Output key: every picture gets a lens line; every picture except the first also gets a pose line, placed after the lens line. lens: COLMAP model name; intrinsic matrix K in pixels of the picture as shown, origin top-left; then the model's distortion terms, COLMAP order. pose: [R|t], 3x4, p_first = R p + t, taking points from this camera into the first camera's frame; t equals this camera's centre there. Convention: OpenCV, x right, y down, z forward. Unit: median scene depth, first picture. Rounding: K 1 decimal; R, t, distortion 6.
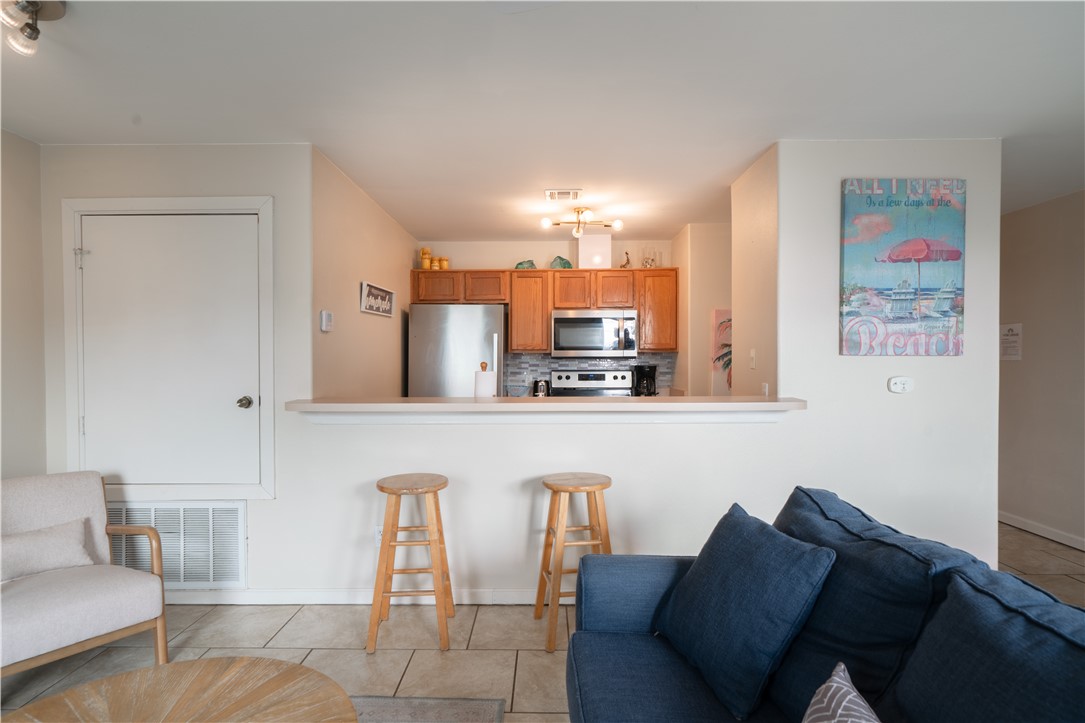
lens RADIAL K [[585.7, 0, 539.0], [0, 585.7, 372.9], [0, 0, 1]] dist [0.001456, 0.000072]
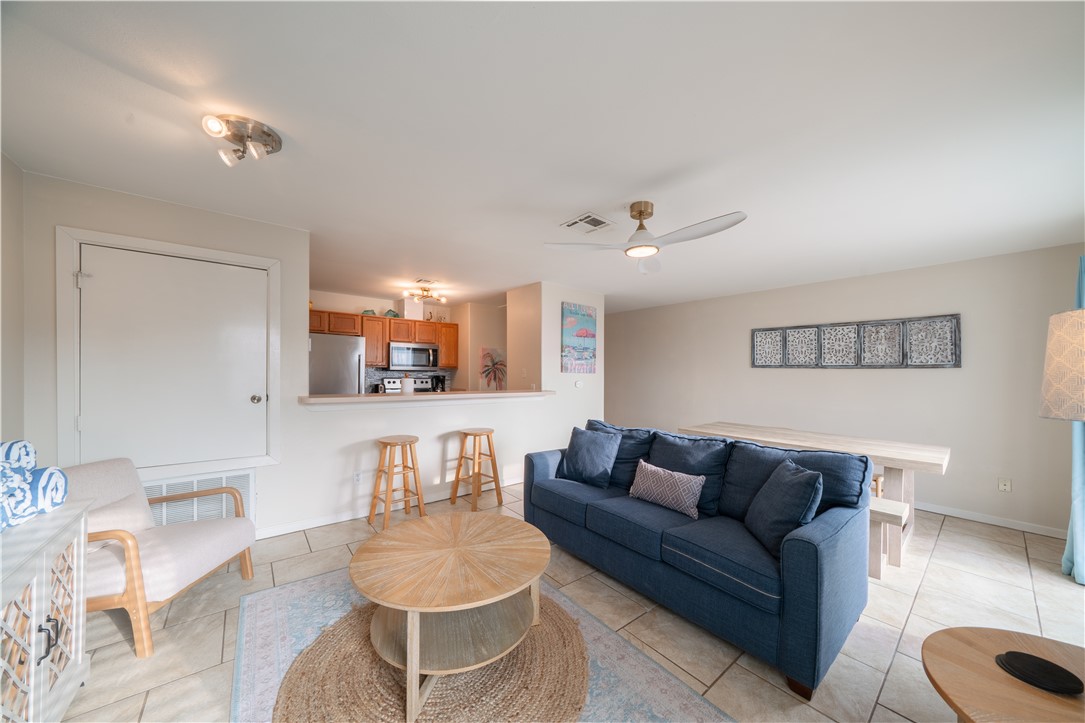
lens RADIAL K [[366.2, 0, 546.2], [0, 366.2, 370.3], [0, 0, 1]] dist [-0.017516, -0.000113]
pose [[0.765982, 0.019129, 0.642577, -0.529094], [-0.001652, 0.999612, -0.027789, 0.003714], [-0.642859, 0.020224, 0.765717, -0.140006]]
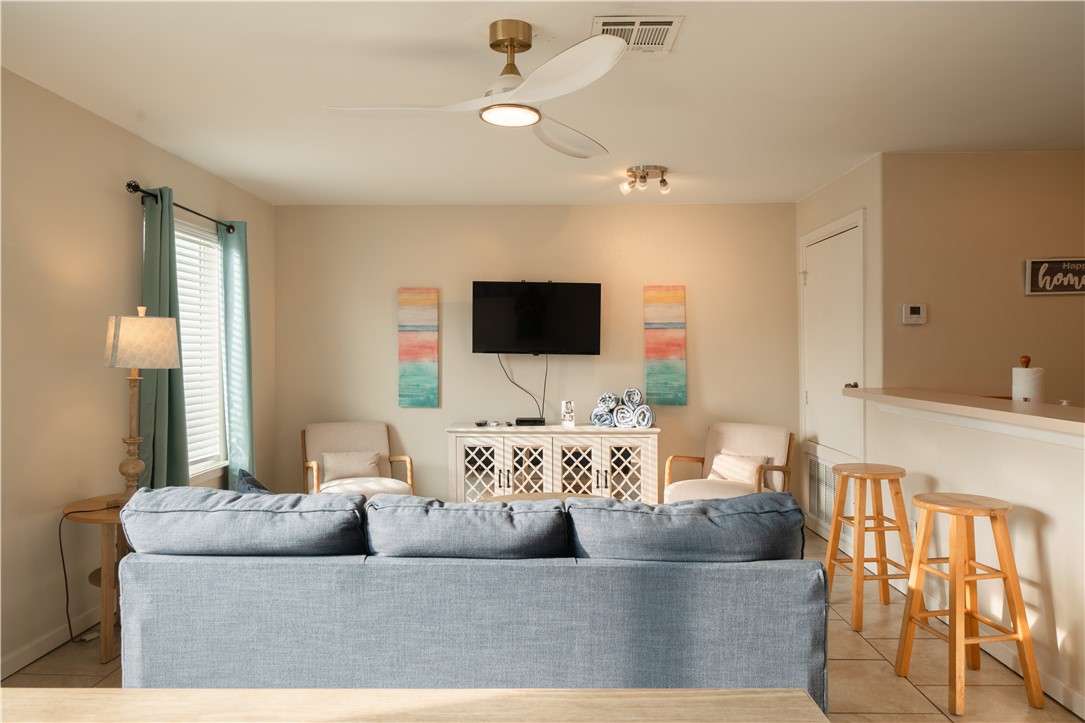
lens RADIAL K [[732.2, 0, 534.5], [0, 732.2, 343.5], [0, 0, 1]] dist [0.005984, 0.000829]
pose [[-0.012715, -0.003751, -0.999912, 0.991951], [-0.022361, 0.999744, -0.003466, -0.018803], [0.999669, 0.022314, -0.012796, 0.391005]]
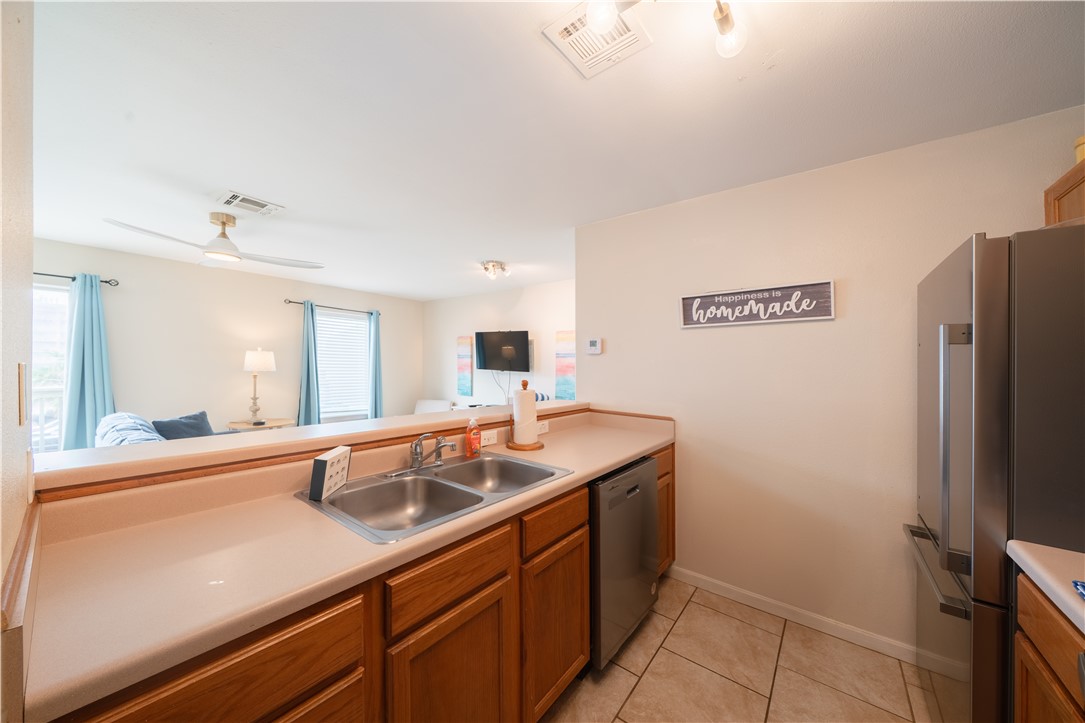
lens RADIAL K [[369.7, 0, 537.1], [0, 369.7, 353.8], [0, 0, 1]] dist [-0.006414, -0.000110]
pose [[-0.615048, -0.030267, -0.787909, 0.403411], [-0.034652, 0.999335, -0.011339, -0.061539], [0.787728, 0.020328, -0.615688, 1.530442]]
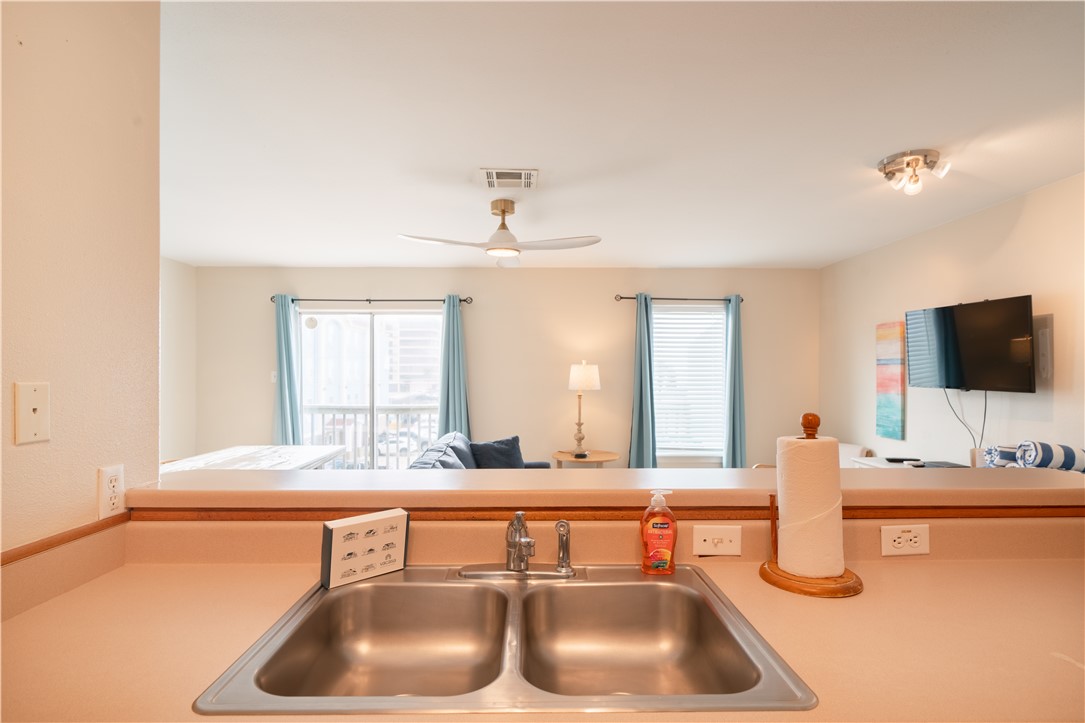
lens RADIAL K [[554.7, 0, 546.6], [0, 554.7, 379.7], [0, 0, 1]] dist [0.002449, 0.000149]
pose [[-0.999377, 0.004143, -0.035046, 0.092885], [0.003030, 0.999491, 0.031769, -0.059113], [0.035160, 0.031643, -0.998881, 1.499606]]
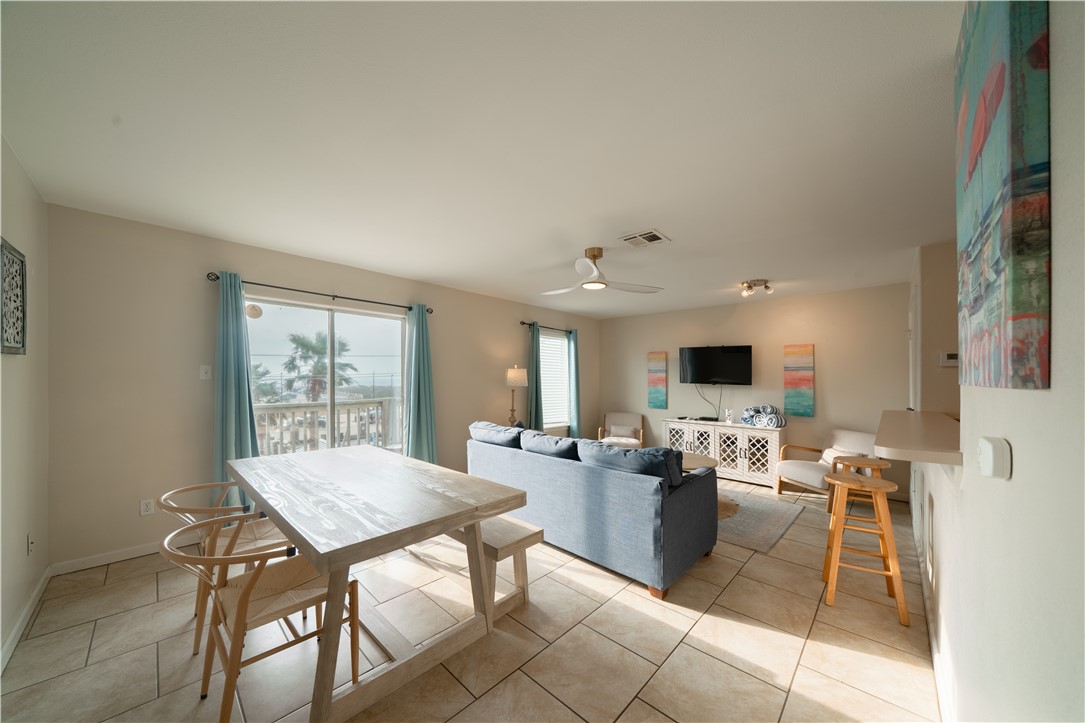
lens RADIAL K [[368.4, 0, 534.7], [0, 368.4, 378.1], [0, 0, 1]] dist [-0.006024, -0.000053]
pose [[-0.683591, -0.004935, -0.729848, 1.030789], [-0.023989, 0.999589, 0.015710, -0.034373], [0.729471, 0.028248, -0.683429, 0.943682]]
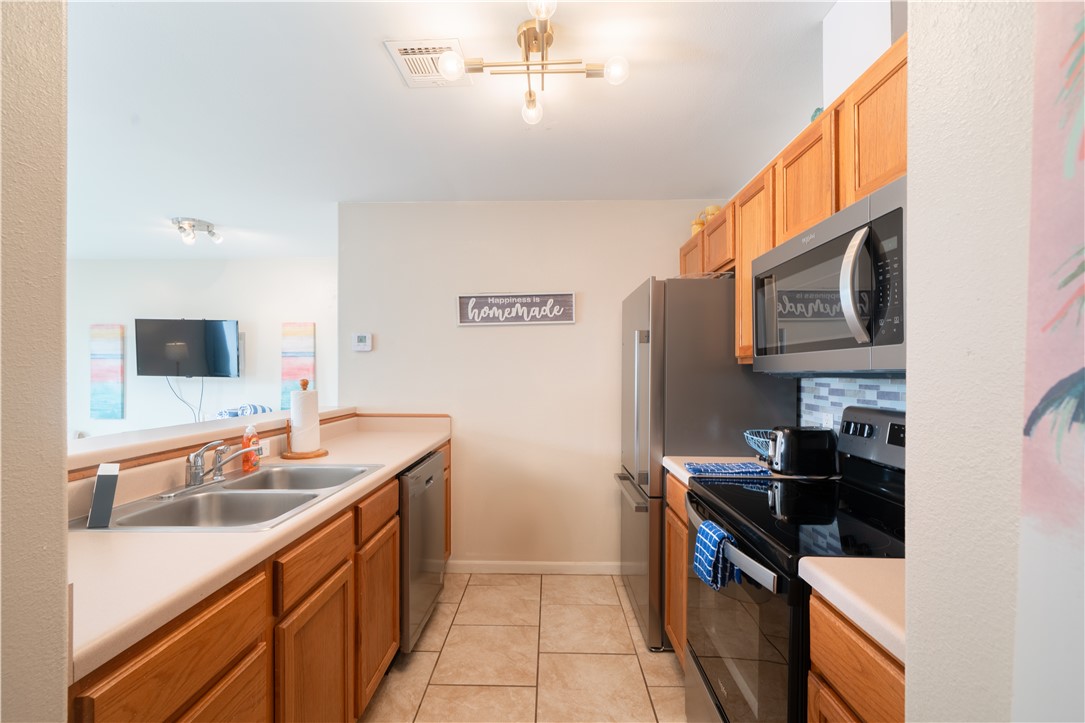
lens RADIAL K [[474.3, 0, 529.5], [0, 474.3, 367.6], [0, 0, 1]] dist [0.001234, 0.000263]
pose [[-0.032386, -0.005545, -0.999460, 0.621515], [-0.021736, 0.999752, -0.004842, -0.043234], [0.999239, 0.021567, -0.032498, 1.479628]]
